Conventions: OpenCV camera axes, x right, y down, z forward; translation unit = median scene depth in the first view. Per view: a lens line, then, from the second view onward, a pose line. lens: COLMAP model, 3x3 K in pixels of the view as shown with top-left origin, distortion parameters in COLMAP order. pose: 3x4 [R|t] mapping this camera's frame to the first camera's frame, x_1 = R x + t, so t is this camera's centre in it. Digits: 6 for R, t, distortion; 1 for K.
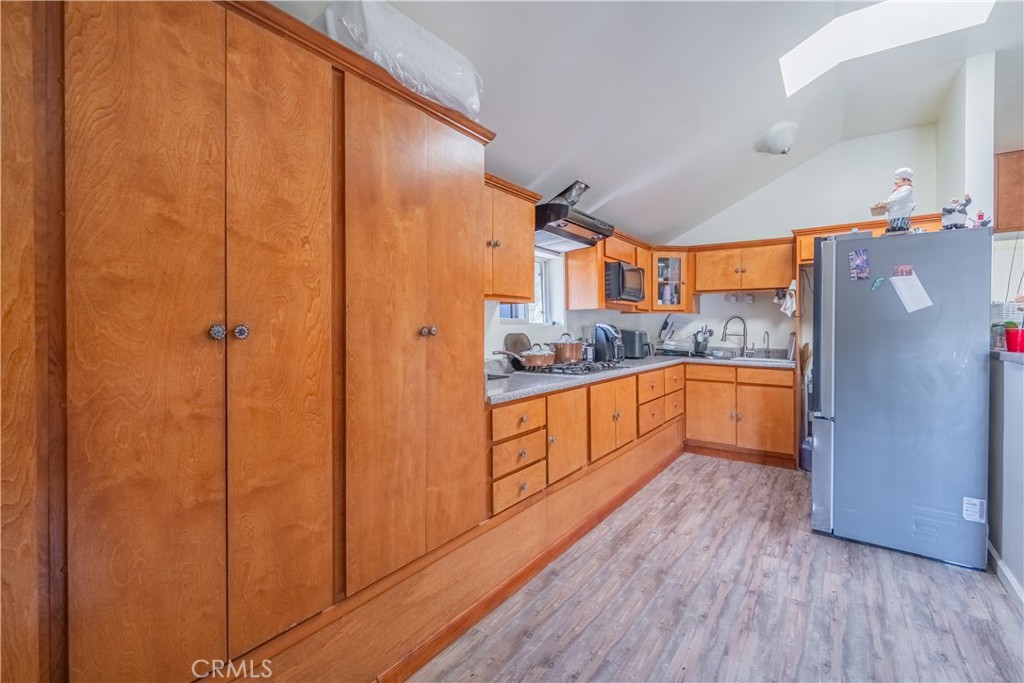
lens RADIAL K [[453.3, 0, 517.4], [0, 453.3, 329.5], [0, 0, 1]] dist [-0.002463, -0.000189]
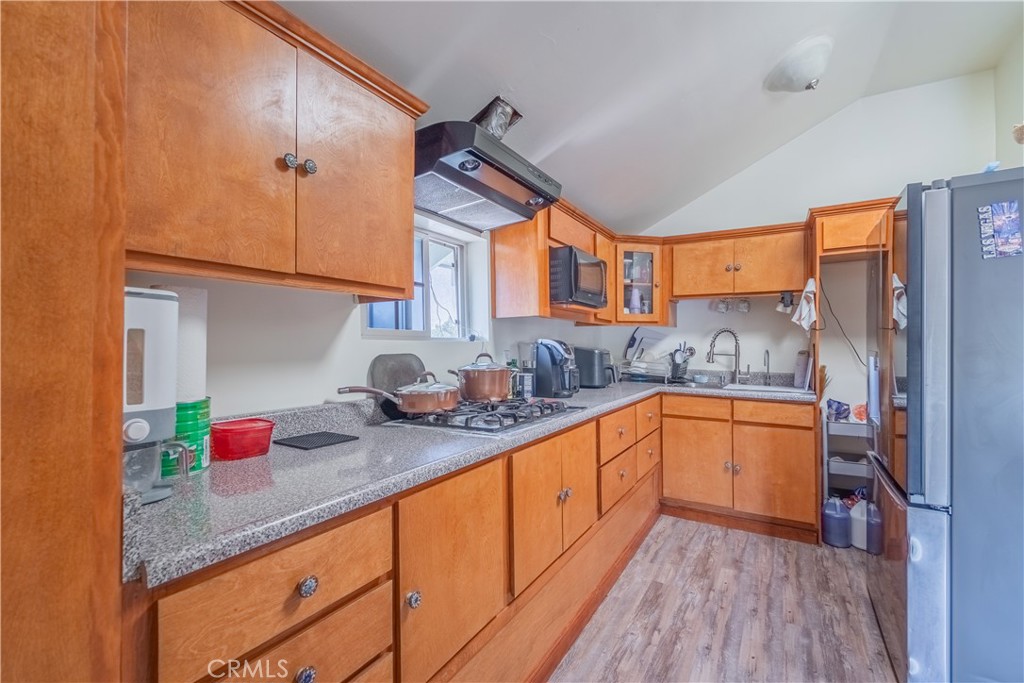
lens RADIAL K [[447.5, 0, 507.7], [0, 447.5, 338.9], [0, 0, 1]] dist [-0.000173, -0.000186]
pose [[0.997848, 0.001245, 0.065557, 0.084241], [-0.000093, 0.999846, -0.017575, -0.001083], [-0.065568, 0.017532, 0.997694, 0.331086]]
